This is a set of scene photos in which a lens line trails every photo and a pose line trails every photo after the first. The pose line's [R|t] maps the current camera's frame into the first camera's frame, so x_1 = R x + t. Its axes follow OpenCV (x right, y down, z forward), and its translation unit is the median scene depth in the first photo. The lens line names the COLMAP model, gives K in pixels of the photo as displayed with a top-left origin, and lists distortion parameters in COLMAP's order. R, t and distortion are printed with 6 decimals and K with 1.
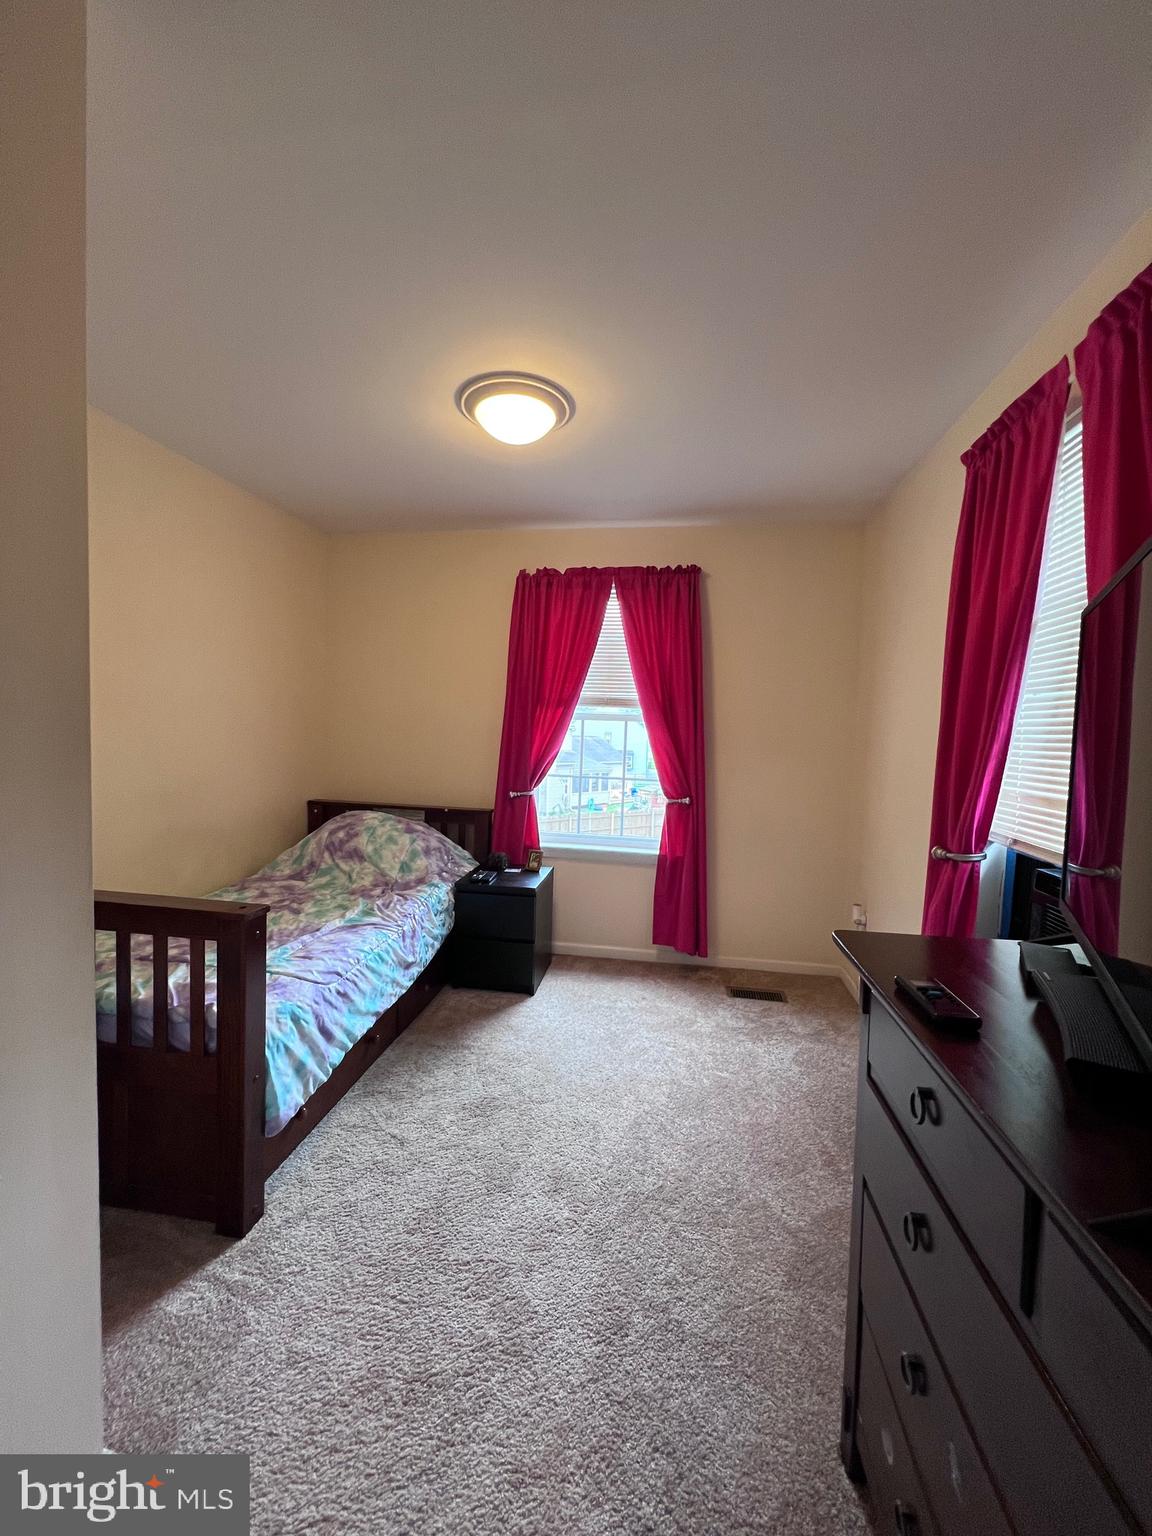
lens RADIAL K [[616.4, 0, 575.3], [0, 616.4, 767.5], [0, 0, 1]] dist [0.000027, 0.000003]
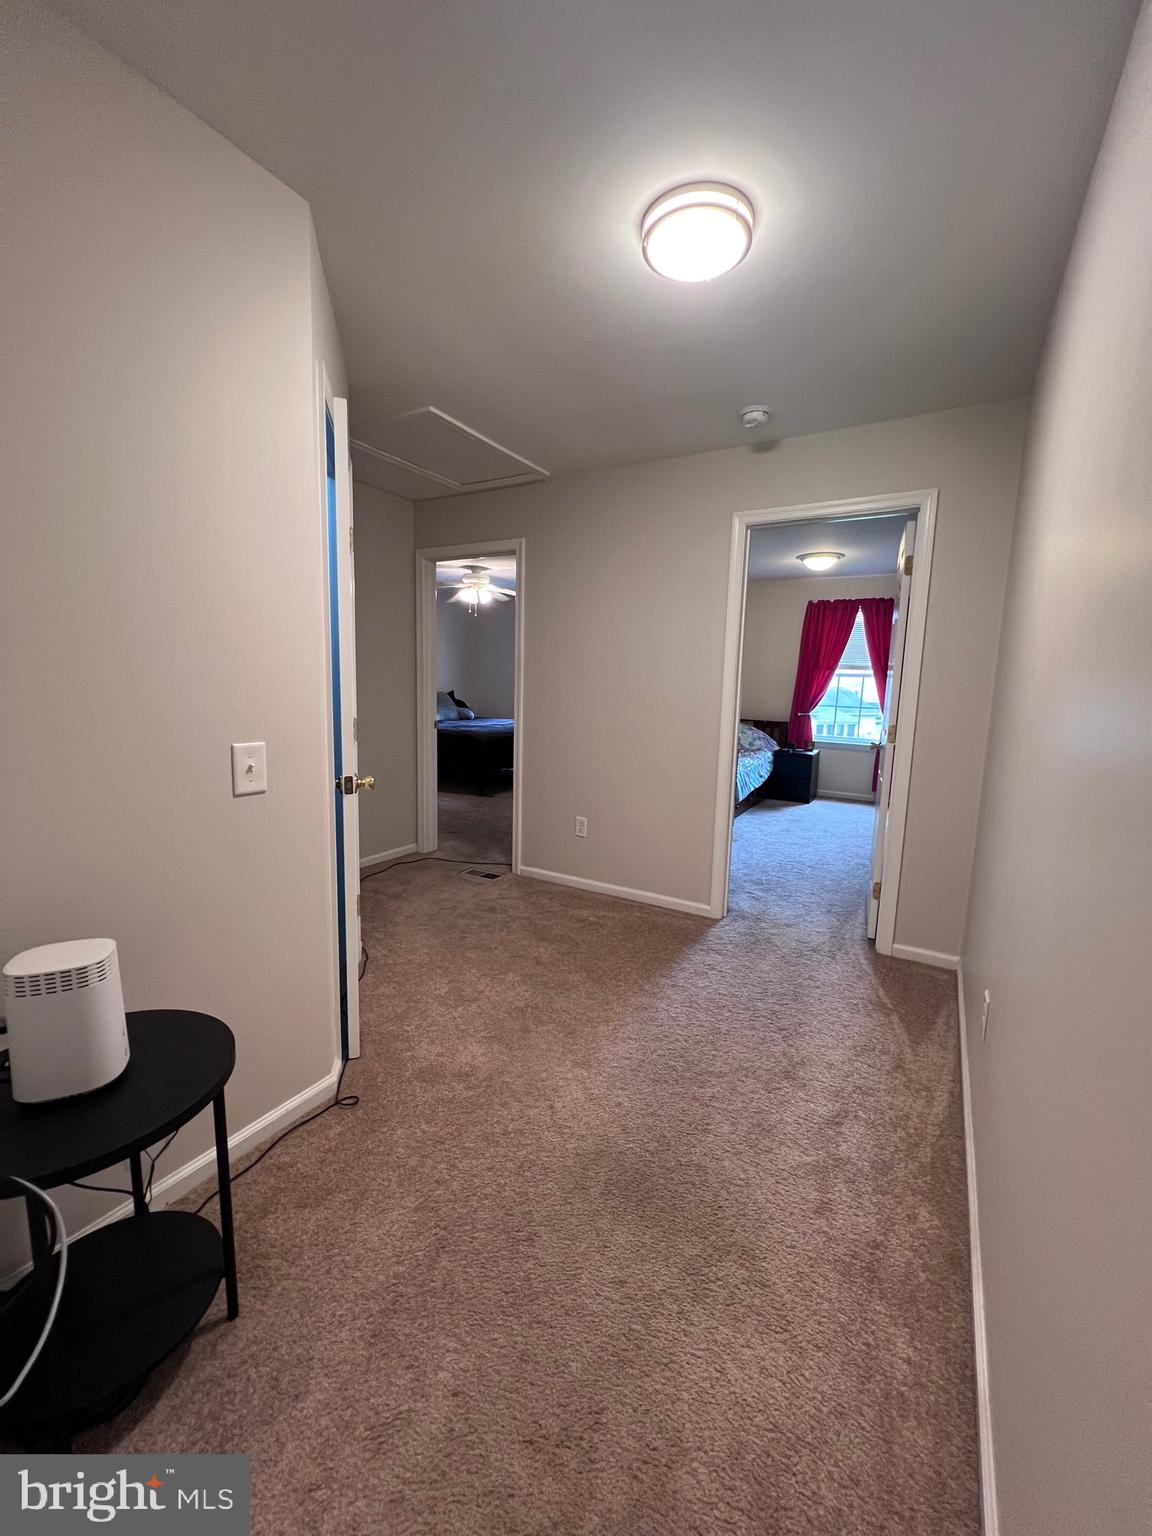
lens RADIAL K [[616.4, 0, 575.5], [0, 616.4, 765.9], [0, 0, 1]] dist [0.000027, 0.000003]
pose [[0.929067, 0.044618, -0.367210, -0.035884], [-0.016977, 0.996796, 0.078164, 0.069132], [0.369521, -0.066385, 0.926848, -1.181500]]
